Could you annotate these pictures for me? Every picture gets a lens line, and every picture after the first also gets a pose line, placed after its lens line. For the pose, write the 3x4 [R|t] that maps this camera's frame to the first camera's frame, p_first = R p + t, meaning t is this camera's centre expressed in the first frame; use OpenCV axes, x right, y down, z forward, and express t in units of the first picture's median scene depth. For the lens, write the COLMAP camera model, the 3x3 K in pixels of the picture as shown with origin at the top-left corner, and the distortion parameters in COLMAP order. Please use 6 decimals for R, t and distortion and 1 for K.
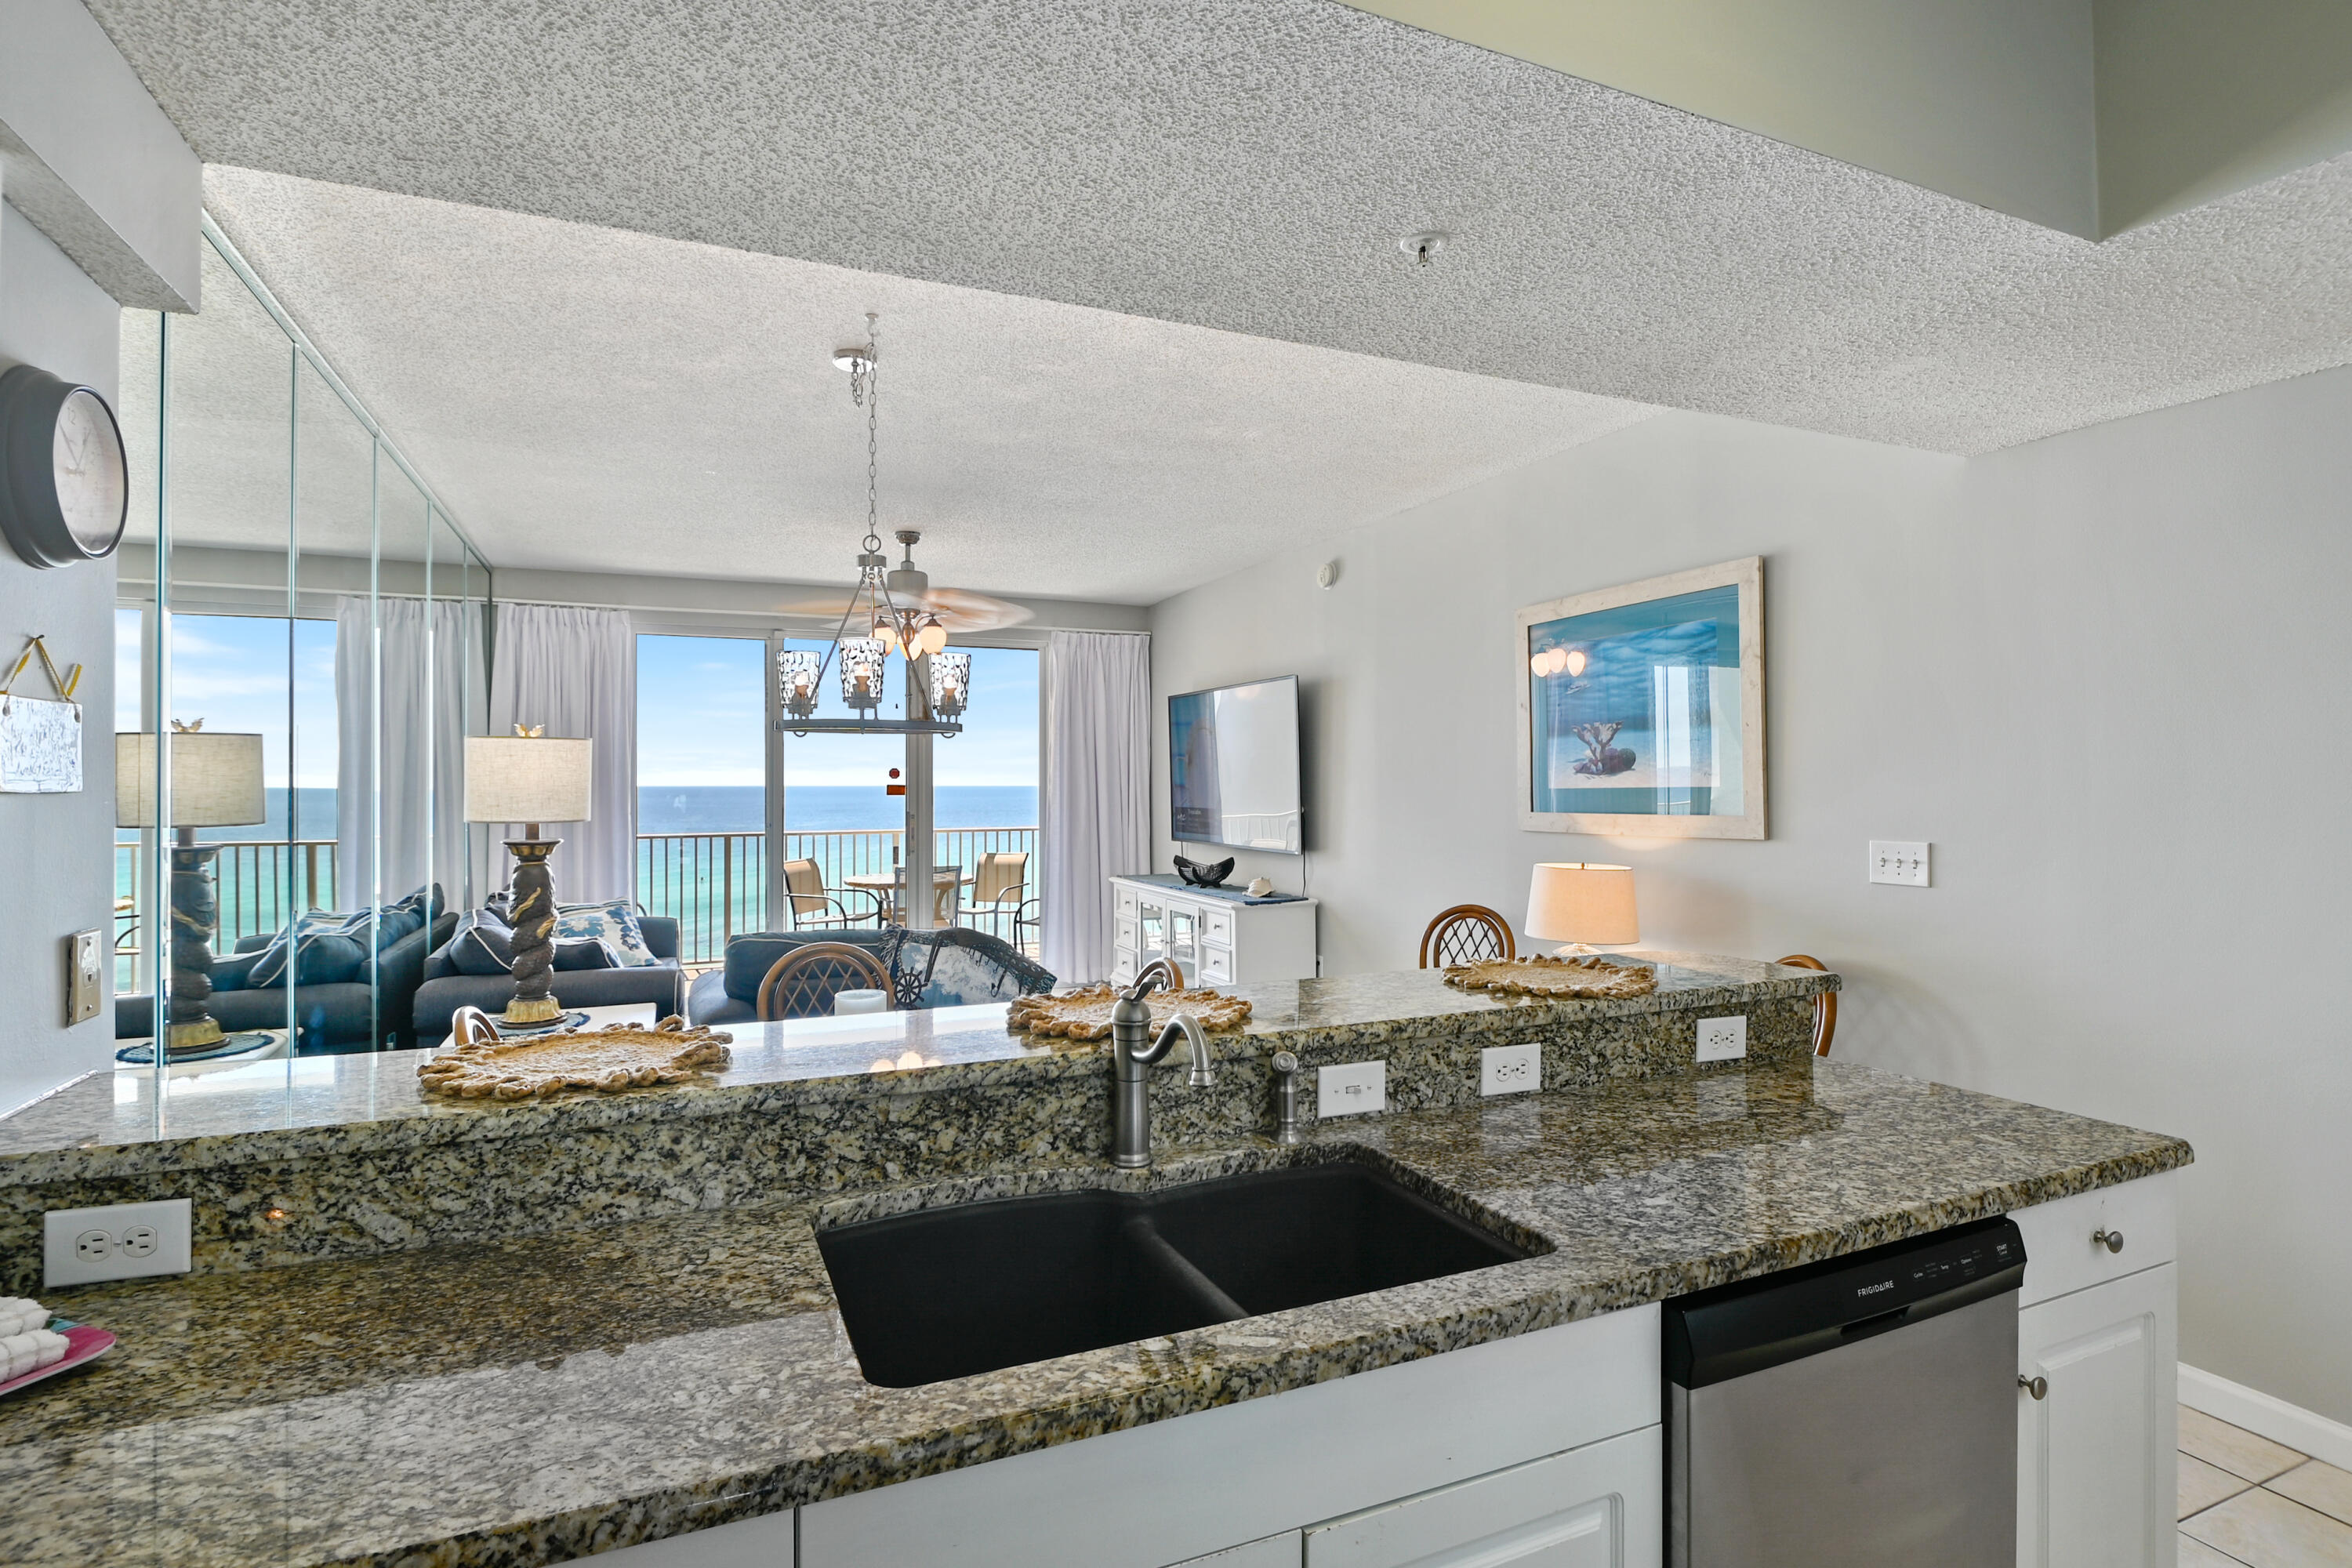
lens RADIAL K [[1144.5, 0, 1176.0], [0, 1144.5, 784.0], [0, 0, 1]] dist [0.001935, -0.000162]
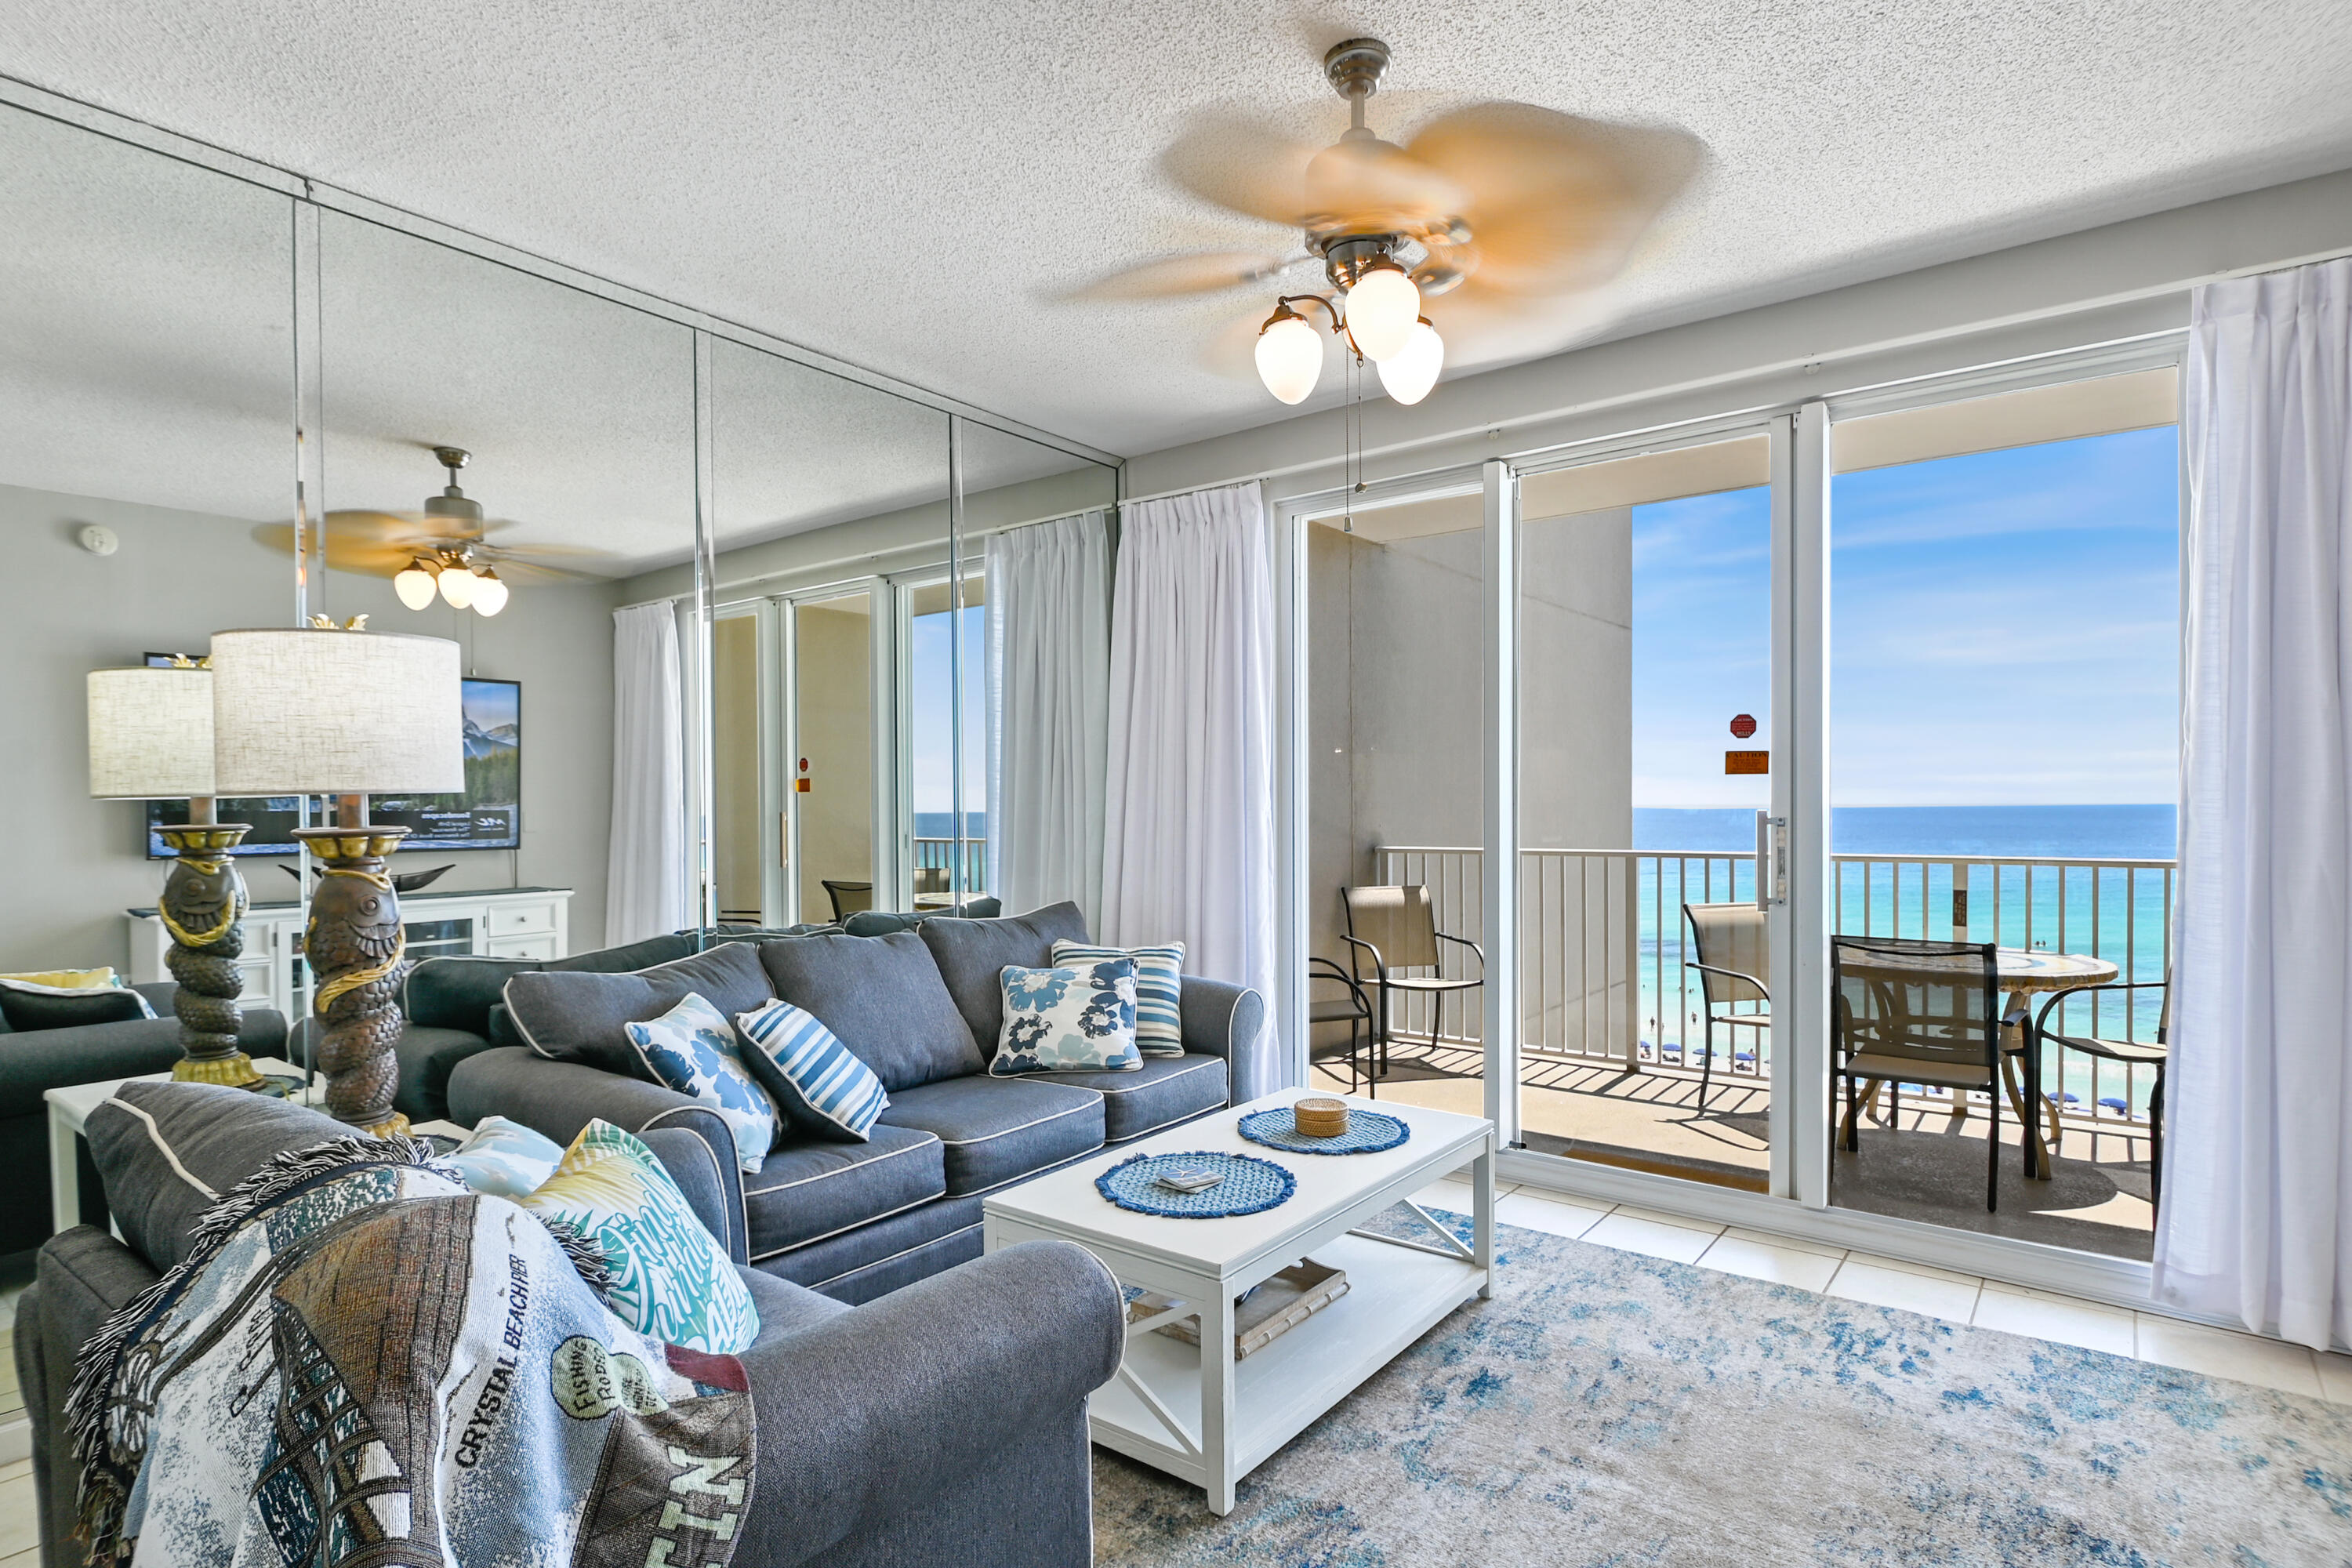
lens RADIAL K [[1211.1, 0, 1172.8], [0, 1211.1, 824.6], [0, 0, 1]] dist [-0.001843, -0.000815]
pose [[0.477502, 0.013959, -0.878520, 0.128166], [0.003450, 0.999836, 0.017761, 0.037869], [0.878624, -0.011512, 0.477376, 1.057022]]
